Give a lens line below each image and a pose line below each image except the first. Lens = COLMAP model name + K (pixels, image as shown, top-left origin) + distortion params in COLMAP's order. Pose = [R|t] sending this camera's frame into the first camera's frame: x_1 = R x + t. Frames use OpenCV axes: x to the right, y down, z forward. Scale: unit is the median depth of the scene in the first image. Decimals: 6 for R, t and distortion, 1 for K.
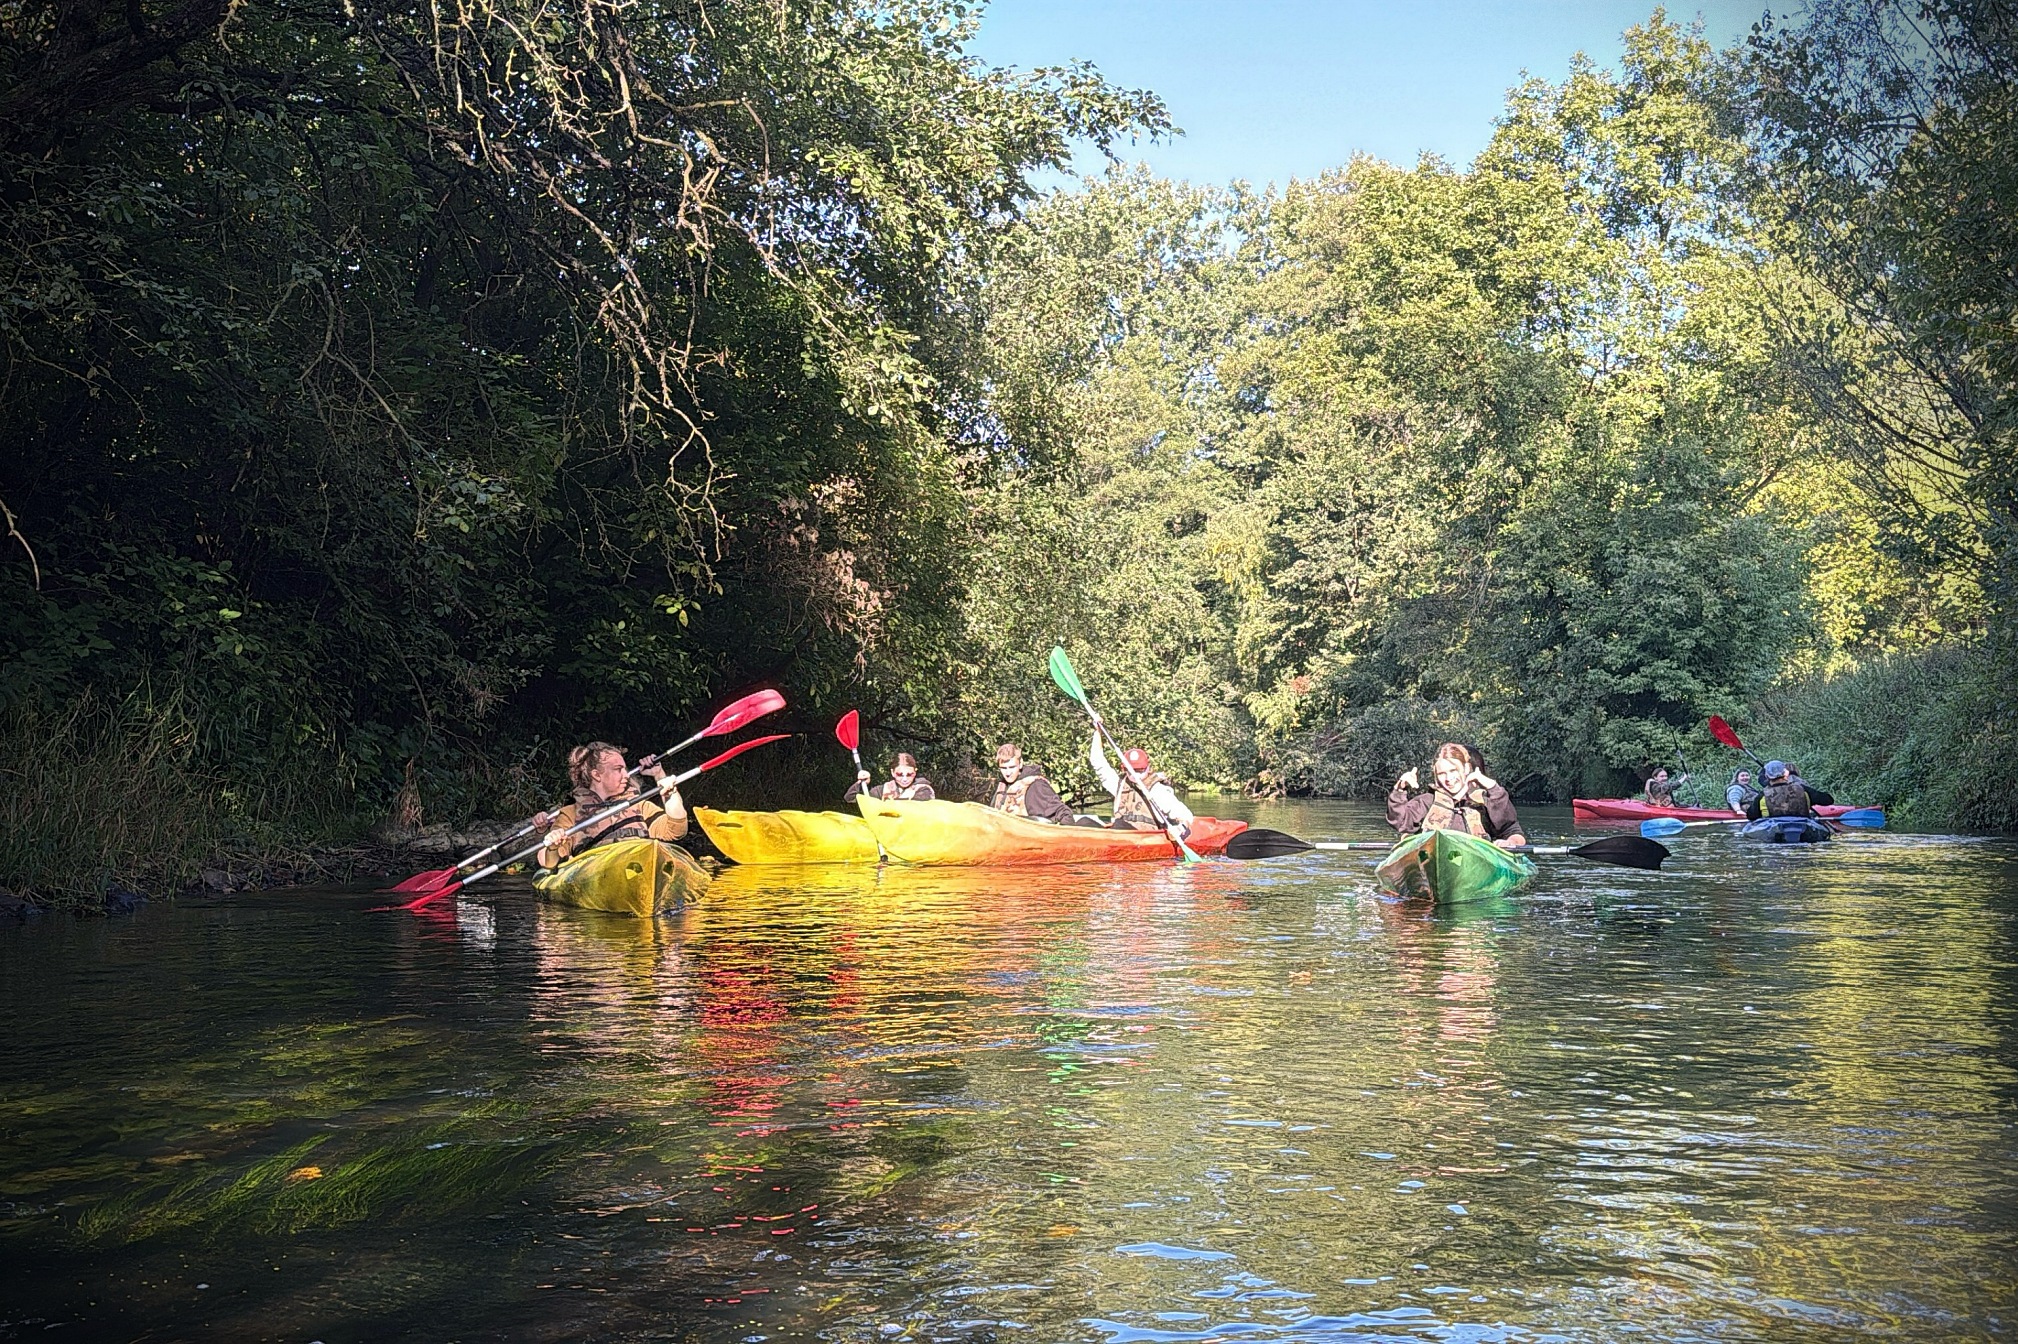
lens RADIAL K [[1983.5, 0, 1005.1], [0, 1983.5, 711.7], [0, 0, 1]] dist [0.159436, -0.262267]
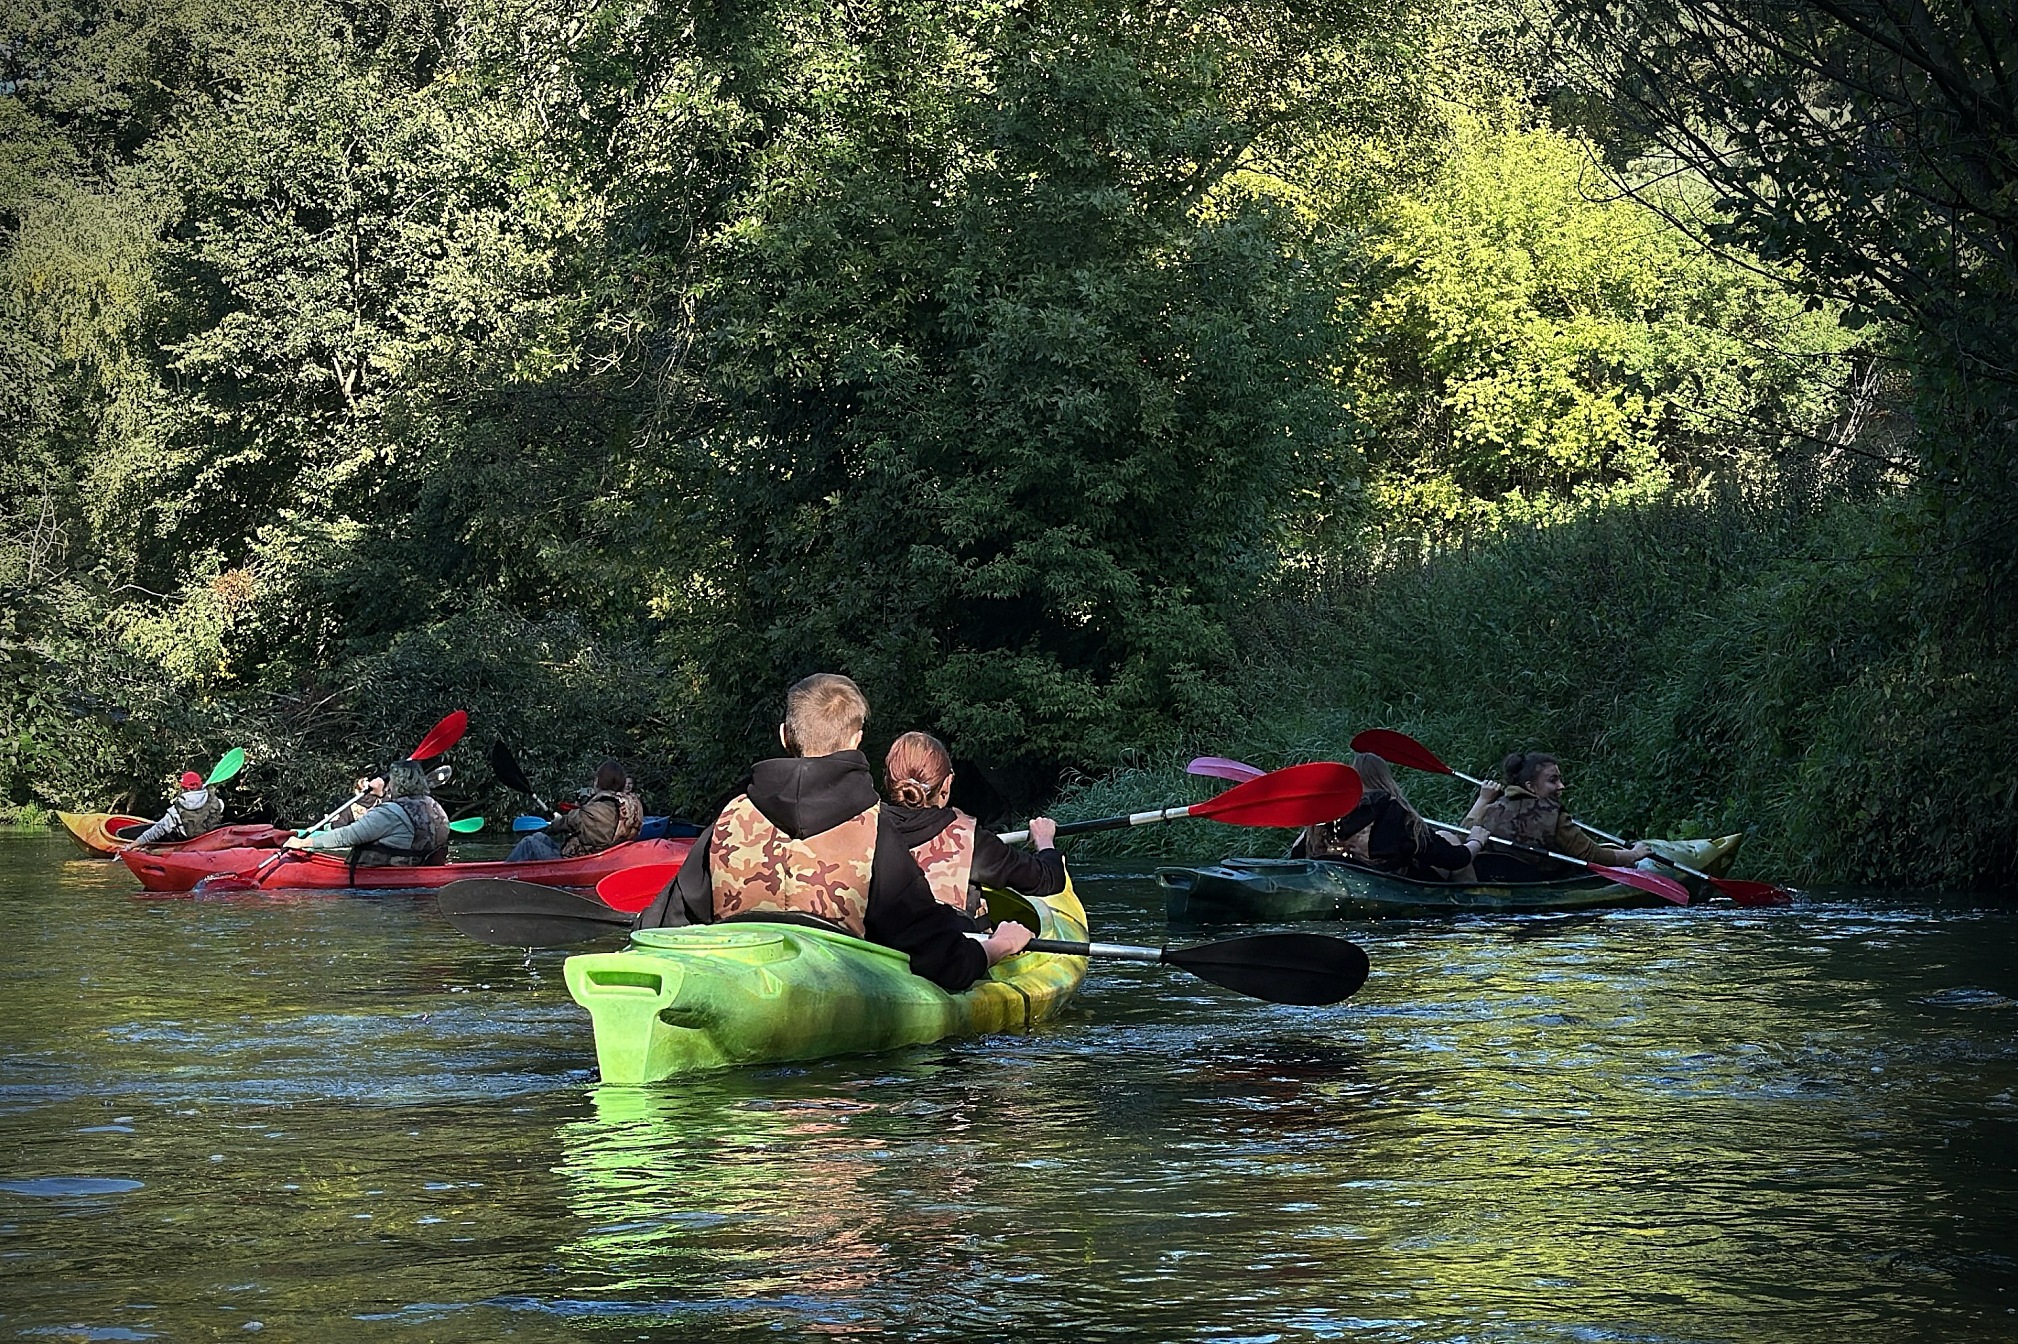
lens RADIAL K [[3968.7, 0, 1004.5], [0, 3968.7, 720.8], [0, 0, 1]] dist [0.087301, 0.390986]
pose [[0.939415, -0.003774, 0.342761, 0.000598], [-0.001708, 0.999875, 0.015689, 0.002898], [-0.342778, -0.015324, 0.939292, 0.089720]]
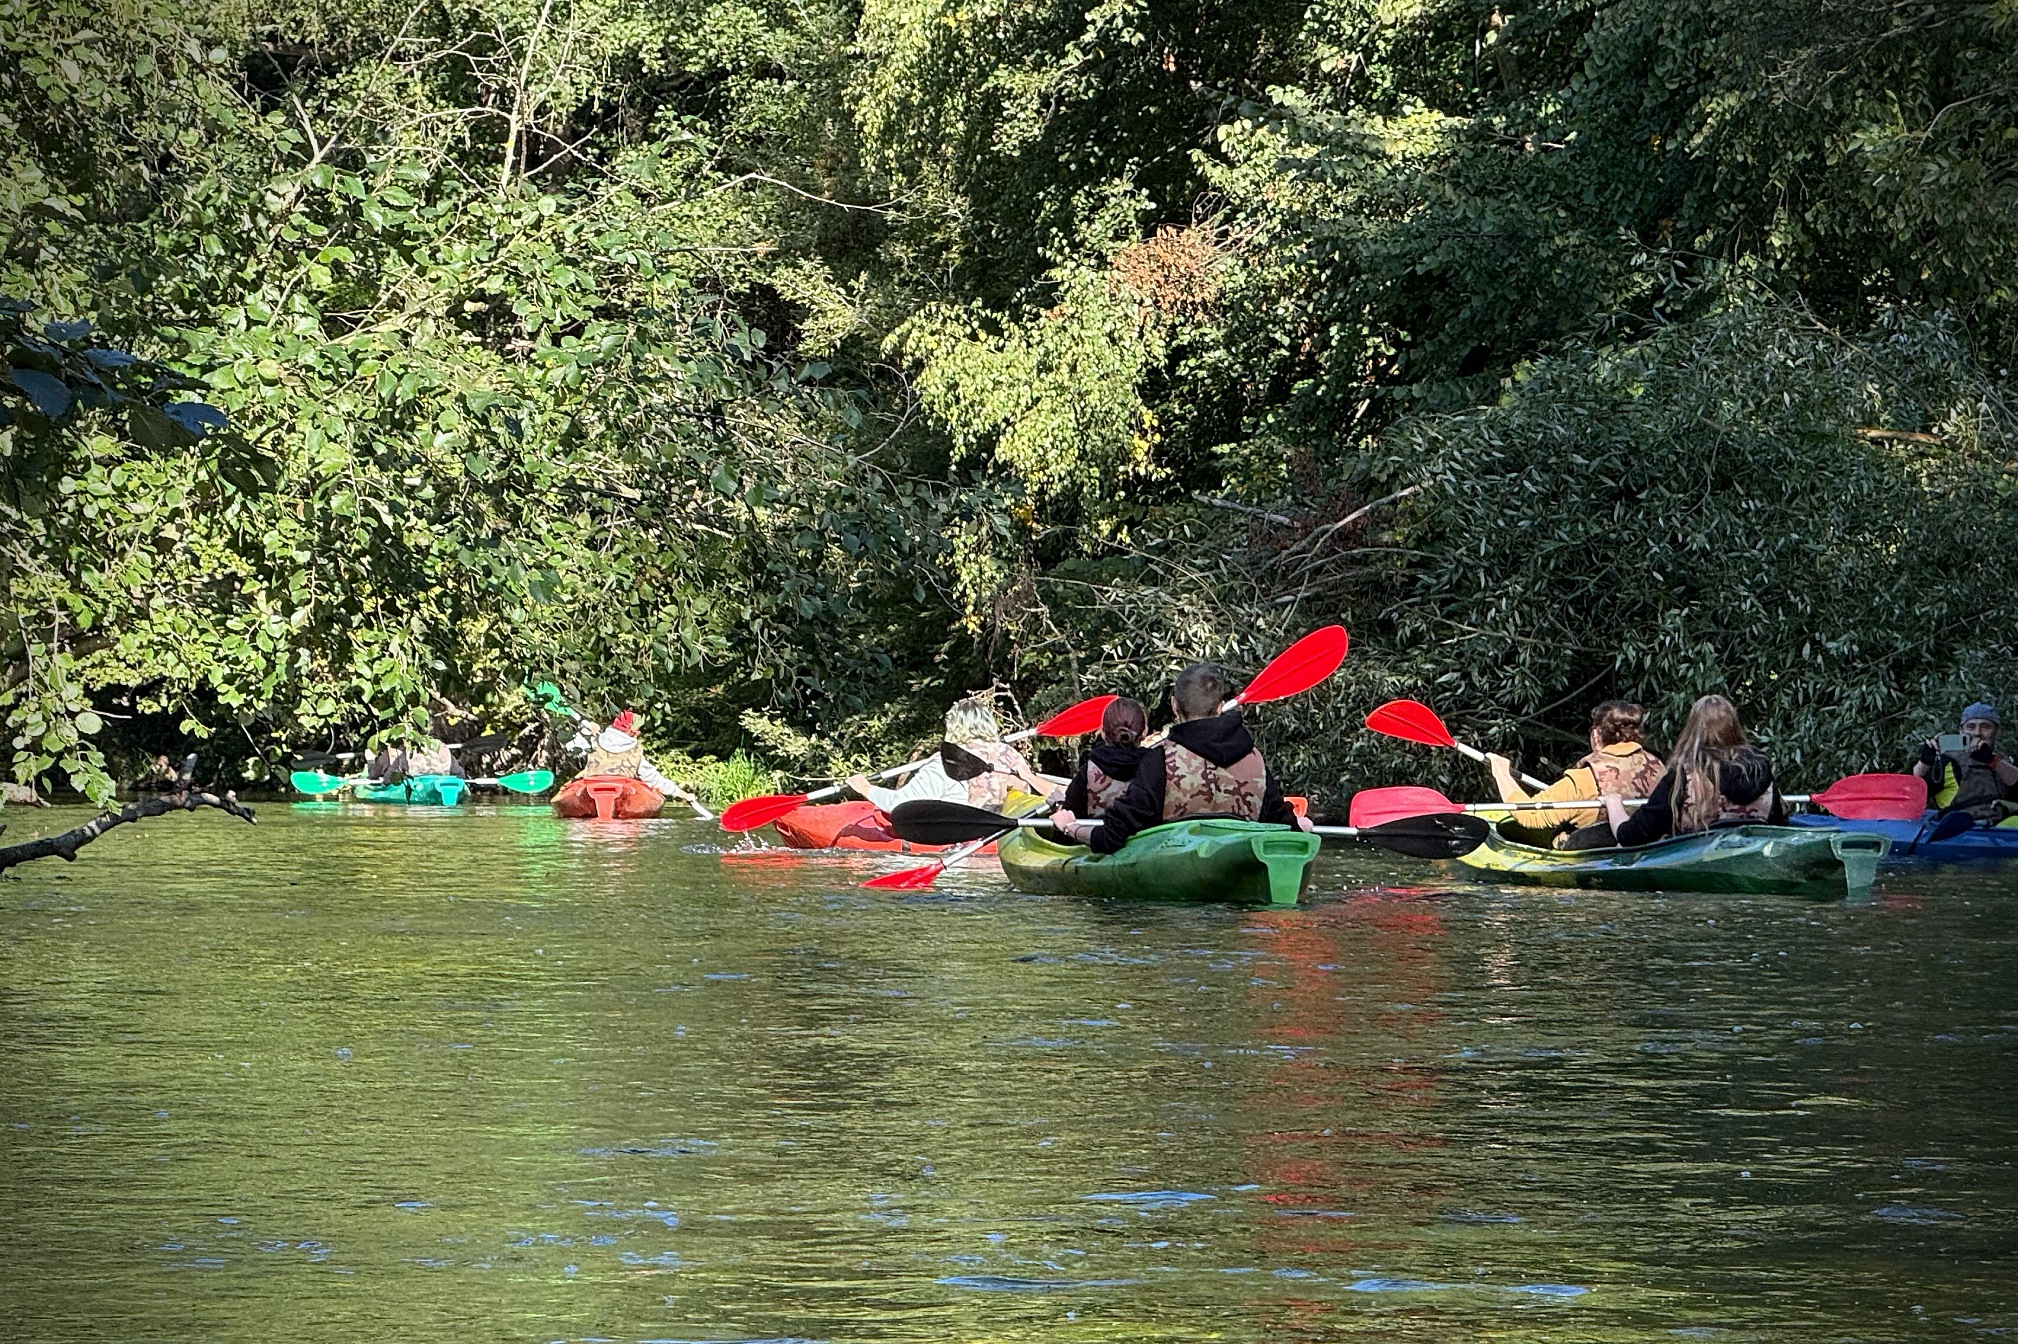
lens RADIAL K [[8303.3, 0, 1009.0], [0, 8303.3, 672.0], [0, 0, 1]] dist [0.683605, -1.005671]
pose [[0.991681, 0.005479, 0.128600, 0.028397], [-0.008741, 0.999654, 0.024813, 0.007240], [-0.128420, -0.025731, 0.991386, 0.196186]]
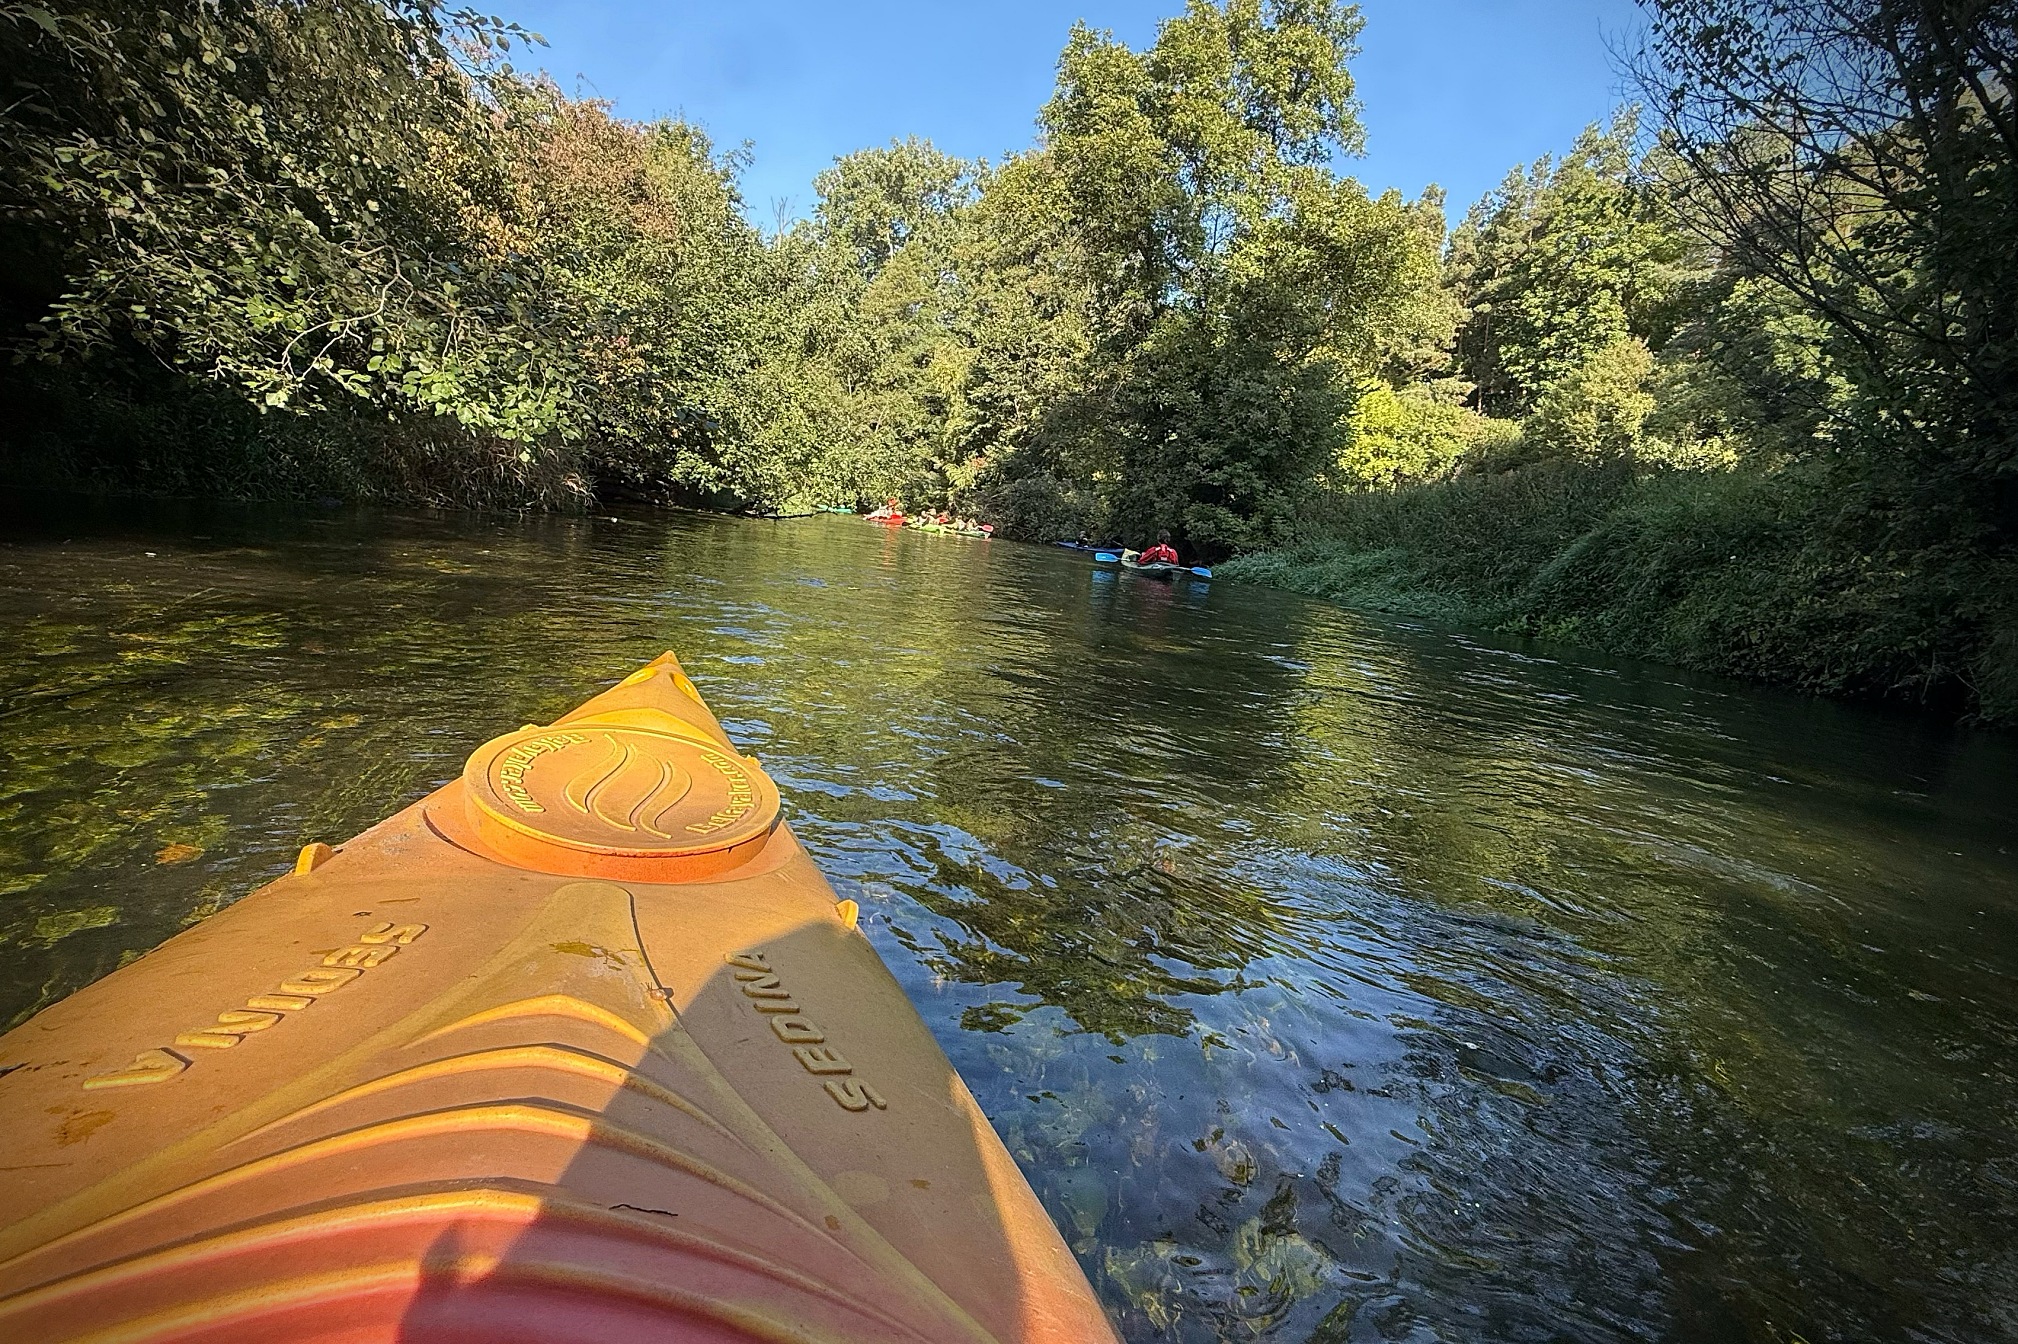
lens RADIAL K [[938.5, 0, 1009.0], [0, 938.5, 672.0], [0, 0, 1]] dist [0.001649, -0.000006]
pose [[0.976175, 0.097236, 0.193978, 0.045665], [-0.133622, 0.973739, 0.184330, 0.009155], [-0.170960, -0.205858, 0.963533, 0.253529]]
